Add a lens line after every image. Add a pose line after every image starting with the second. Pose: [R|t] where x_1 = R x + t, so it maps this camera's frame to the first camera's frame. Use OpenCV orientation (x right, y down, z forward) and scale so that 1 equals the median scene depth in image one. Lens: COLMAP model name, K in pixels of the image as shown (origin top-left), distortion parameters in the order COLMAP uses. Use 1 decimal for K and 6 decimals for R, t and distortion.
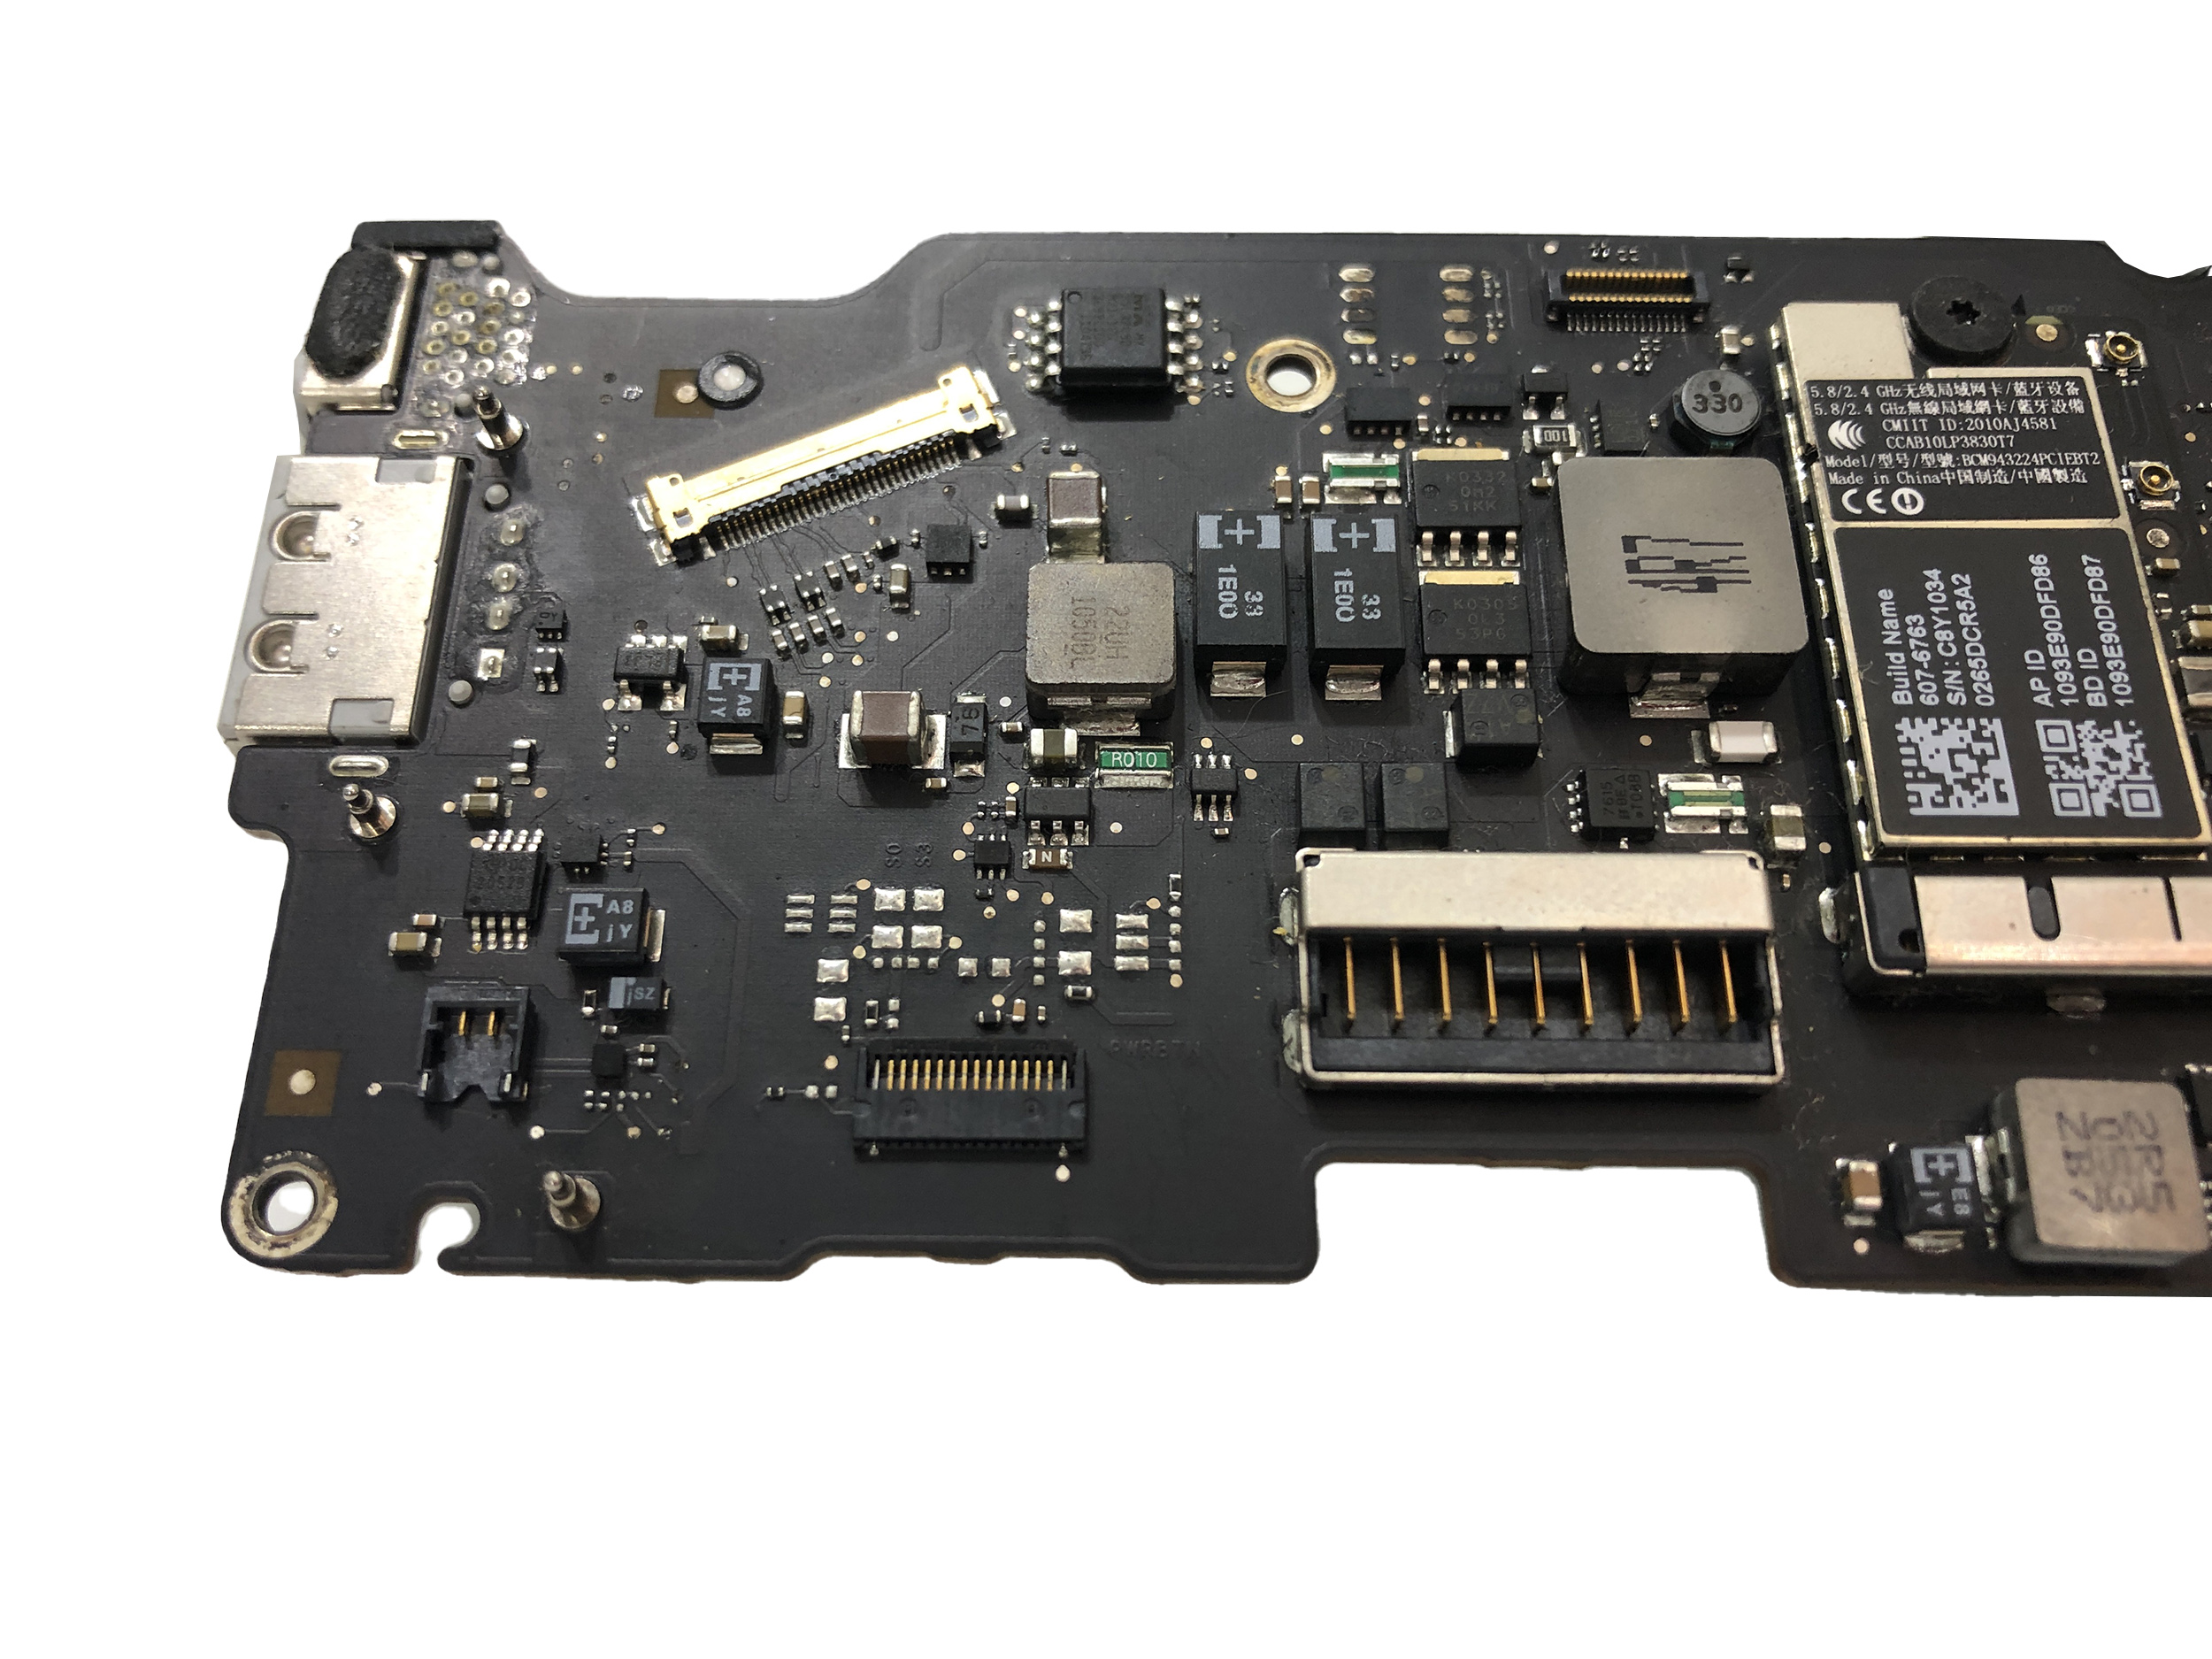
lens RADIAL K [[1773.0, 0, 1106.0], [0, 1773.0, 829.5], [0, 0, 1]] dist [-0.022502, -0.003288]
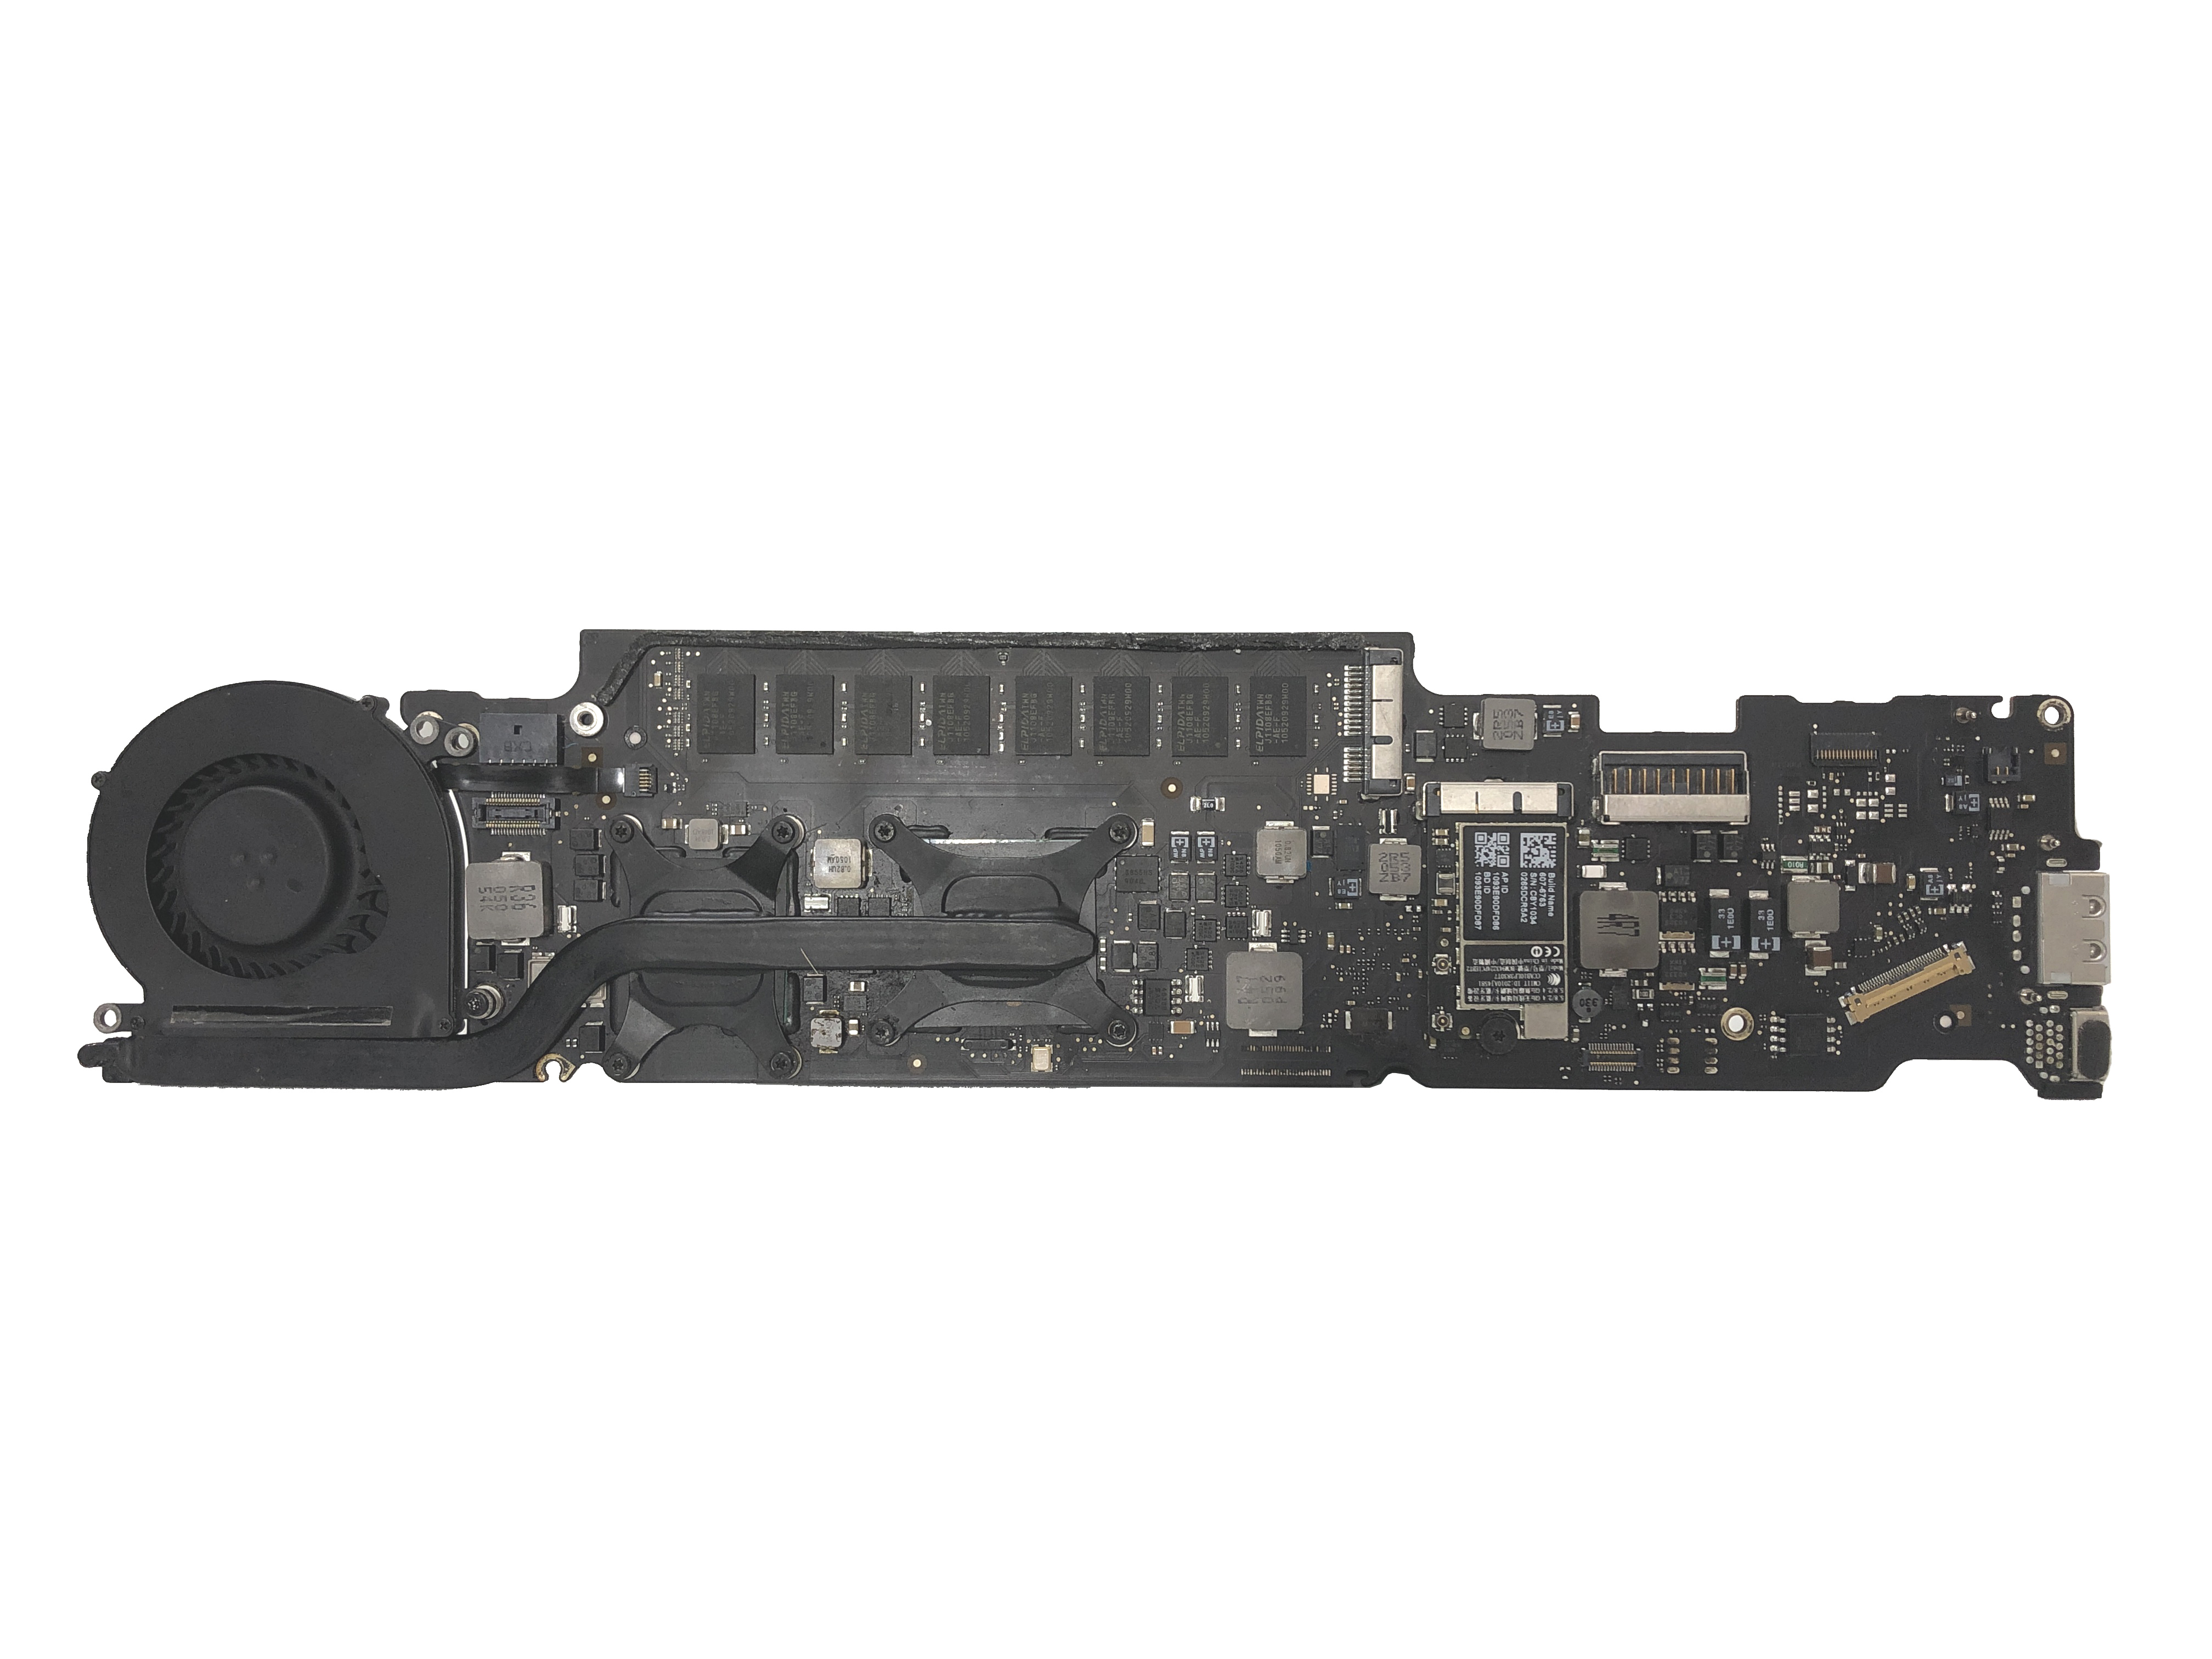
lens RADIAL K [[1773.0, 0, 1106.0], [0, 1773.0, 829.5], [0, 0, 1]] dist [-0.022502, -0.003288]
pose [[-0.999451, 0.000786, 0.033125, 1.126402], [0.013137, -0.908384, 0.417929, -1.298059], [0.030418, 0.418135, 0.907875, -1.840045]]
